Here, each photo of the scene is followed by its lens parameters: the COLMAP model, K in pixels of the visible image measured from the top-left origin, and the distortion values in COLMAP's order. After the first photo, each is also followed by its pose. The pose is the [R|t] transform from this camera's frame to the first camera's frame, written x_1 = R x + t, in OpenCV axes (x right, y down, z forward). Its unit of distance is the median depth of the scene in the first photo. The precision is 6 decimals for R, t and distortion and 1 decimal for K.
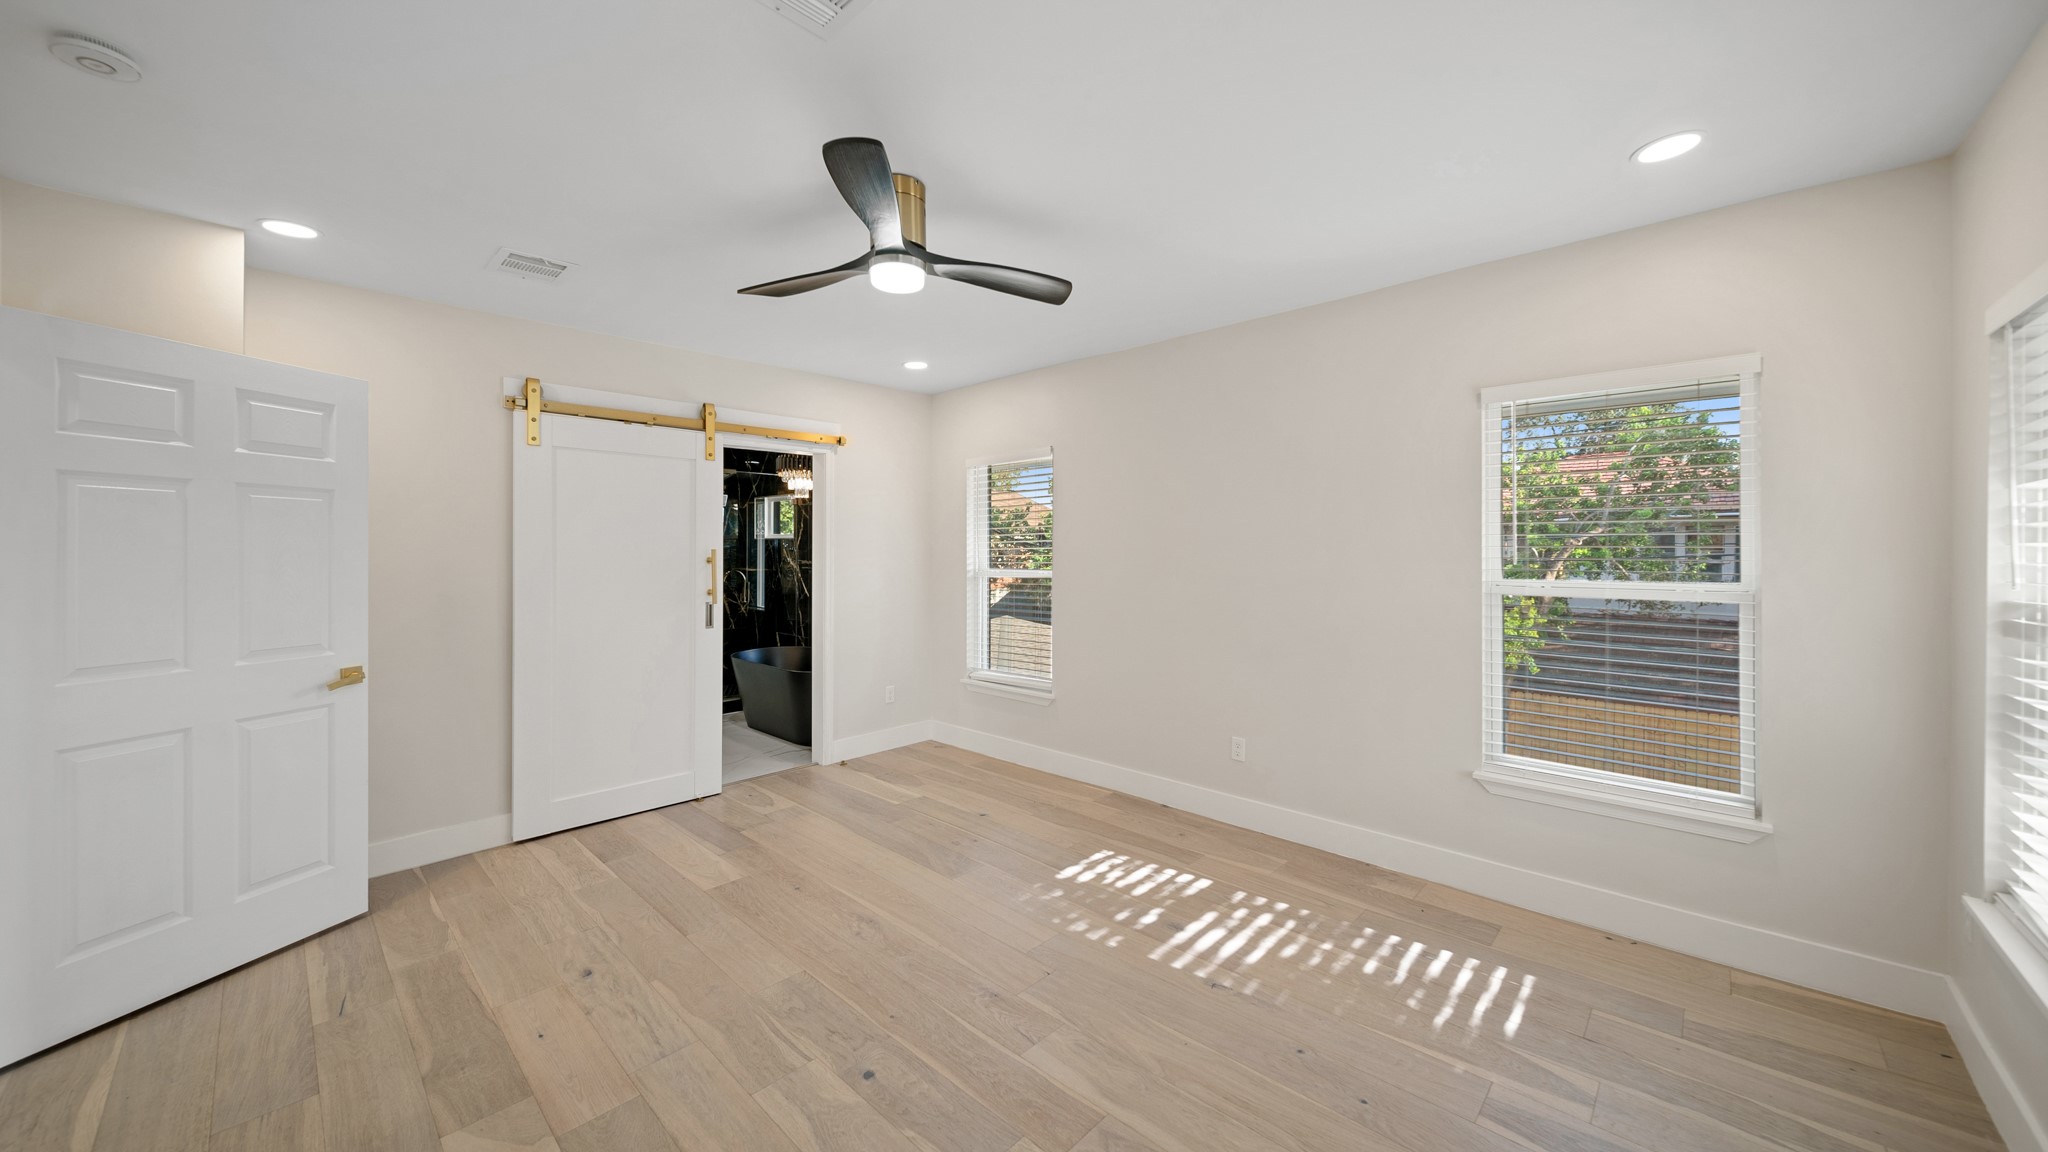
lens RADIAL K [[712.1, 0, 1025.1], [0, 712.1, 560.8], [0, 0, 1]] dist [-0.000608, -0.000032]
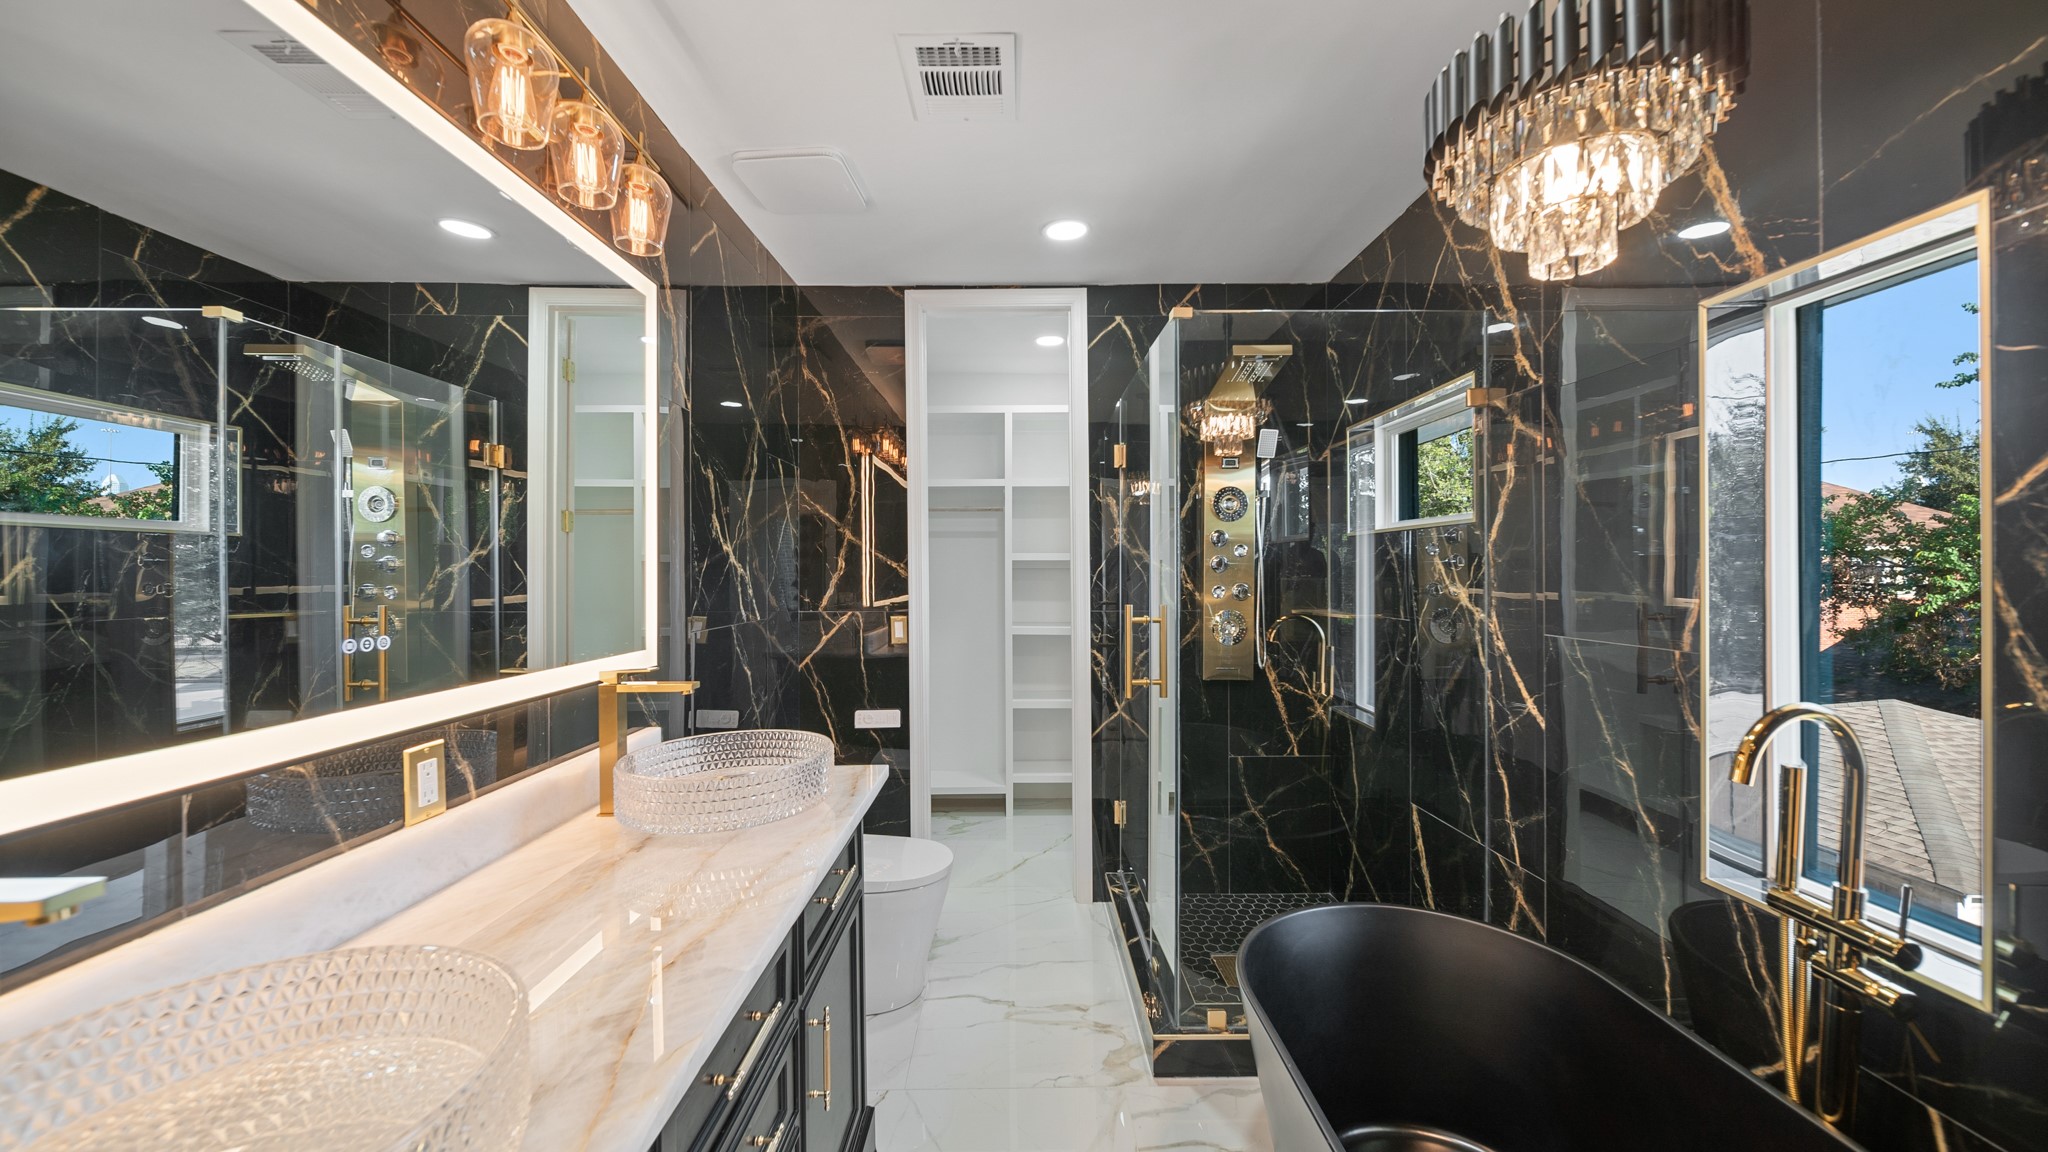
lens RADIAL K [[735.0, 0, 1015.7], [0, 735.0, 578.8], [0, 0, 1]] dist [-0.000683, 0.000018]
pose [[0.694755, -0.005229, -0.719227, -0.217370], [-0.002734, 0.999947, -0.009910, -0.002653], [0.719241, 0.008851, 0.694704, 0.590526]]
